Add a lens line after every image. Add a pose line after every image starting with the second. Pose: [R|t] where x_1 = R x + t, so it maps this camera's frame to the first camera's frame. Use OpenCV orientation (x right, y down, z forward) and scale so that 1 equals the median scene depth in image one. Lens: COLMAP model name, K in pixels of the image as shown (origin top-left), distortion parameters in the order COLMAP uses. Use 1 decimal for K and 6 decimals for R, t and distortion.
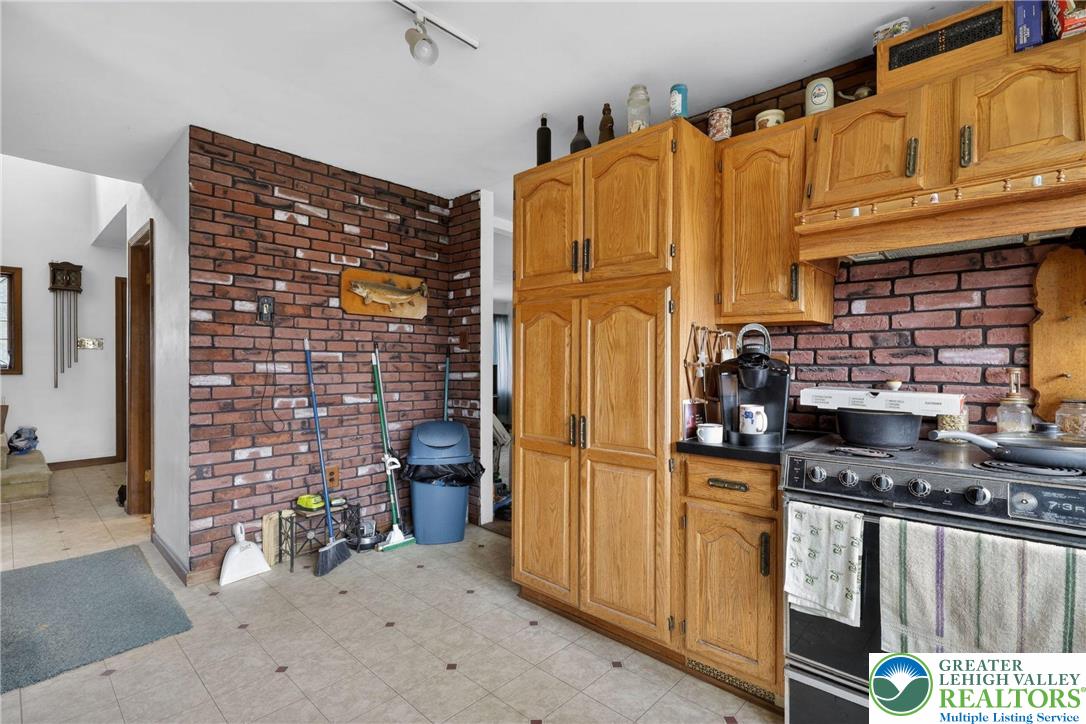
lens RADIAL K [[506.7, 0, 543.0], [0, 506.7, 362.0], [0, 0, 1]] dist [-0.004067, -0.000067]
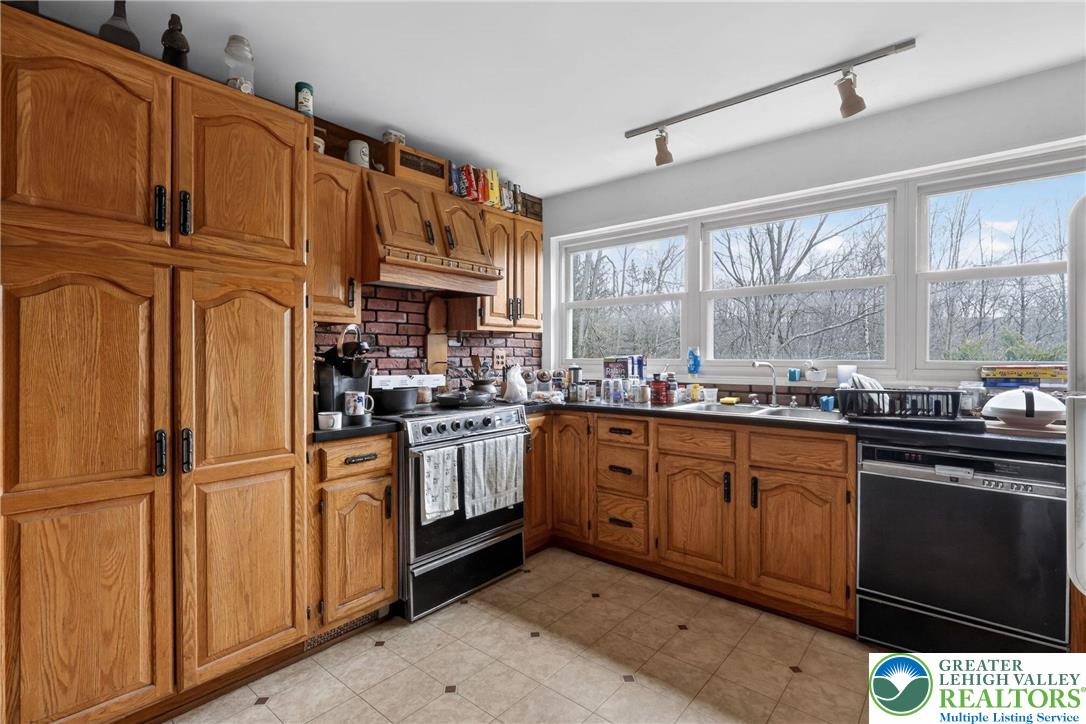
lens RADIAL K [[506.7, 0, 543.0], [0, 506.7, 362.0], [0, 0, 1]] dist [-0.004067, -0.000067]
pose [[-0.048853, -0.013179, 0.998719, -0.798091], [0.002117, 0.999909, 0.013299, -0.000719], [-0.998804, 0.002764, -0.048821, 0.592947]]
